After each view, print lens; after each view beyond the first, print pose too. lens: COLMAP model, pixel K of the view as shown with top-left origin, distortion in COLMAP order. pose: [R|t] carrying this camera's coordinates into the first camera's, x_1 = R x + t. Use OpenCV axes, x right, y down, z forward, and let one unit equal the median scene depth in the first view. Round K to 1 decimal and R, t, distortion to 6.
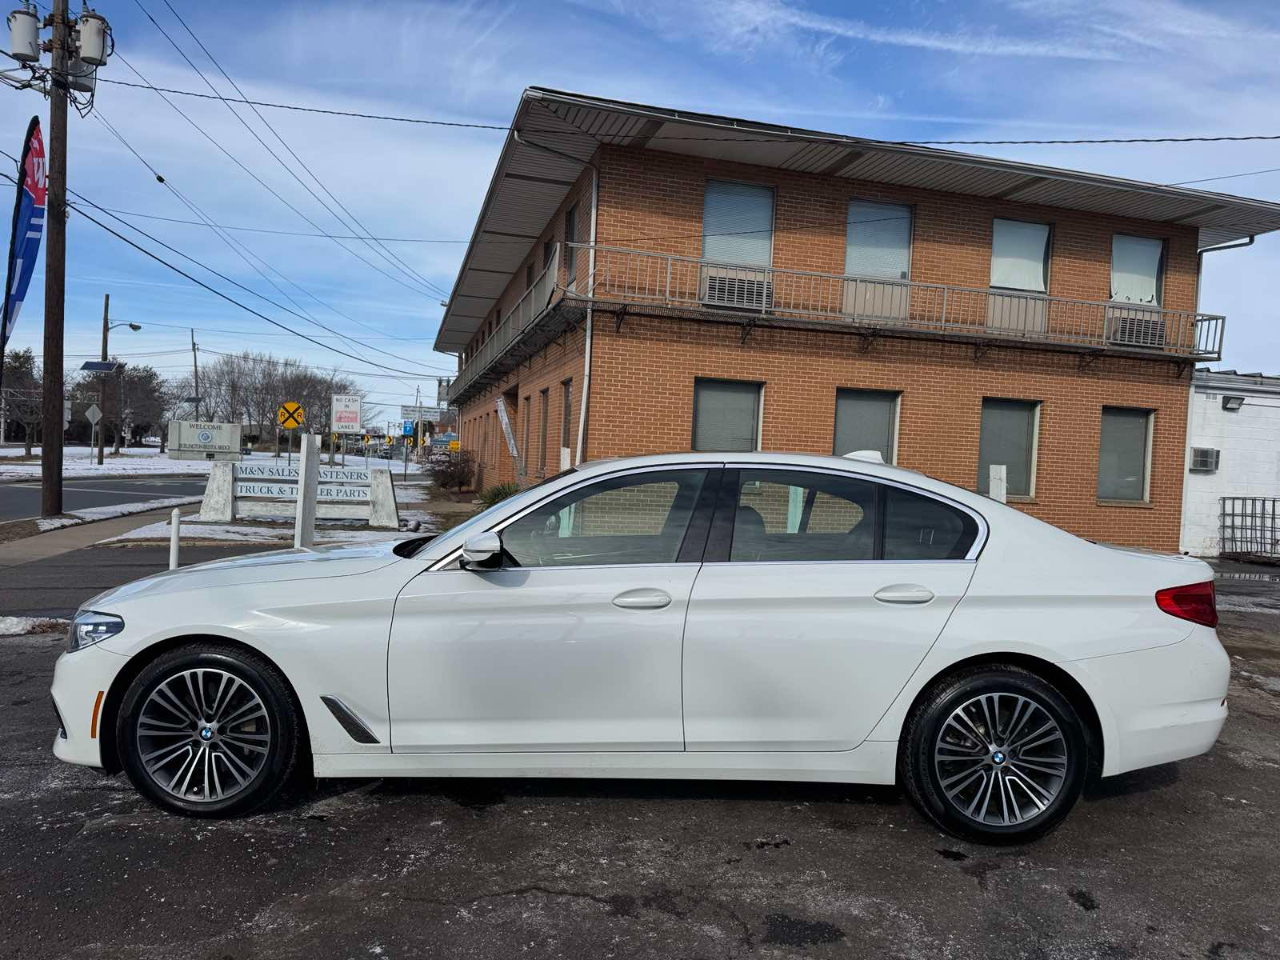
lens RADIAL K [[891.7, 0, 636.7], [0, 891.7, 482.8], [0, 0, 1]] dist [0.069422, -0.089018]
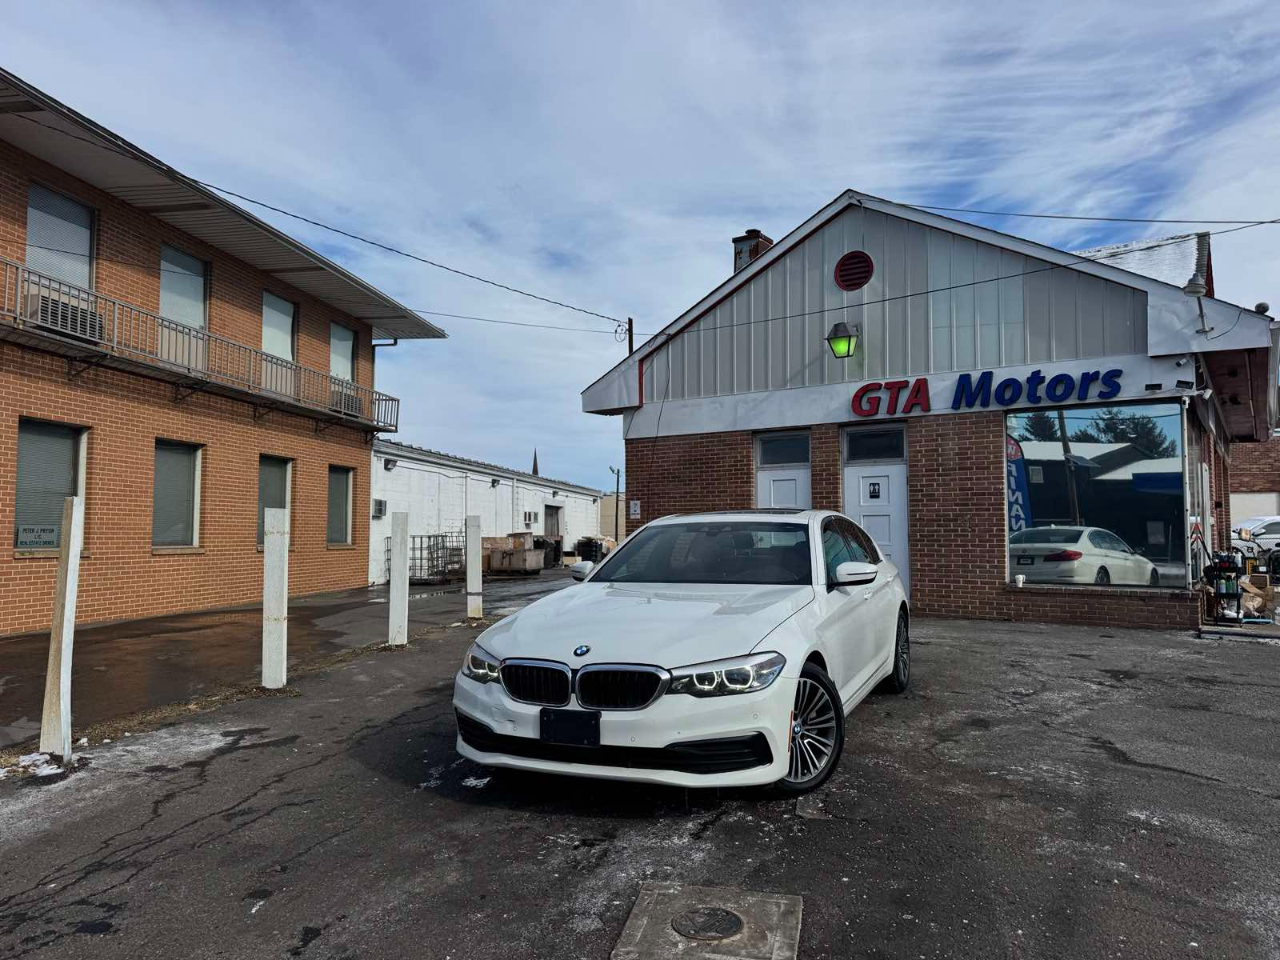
lens RADIAL K [[901.4, 0, 640.0], [0, 901.4, 480.0], [0, 0, 1]] dist [0.020126, -0.027428]
pose [[0.417842, 0.011586, 0.908446, -0.407804], [0.039260, 0.998754, -0.030796, -0.012955], [-0.907671, 0.048533, 0.416867, 0.147732]]
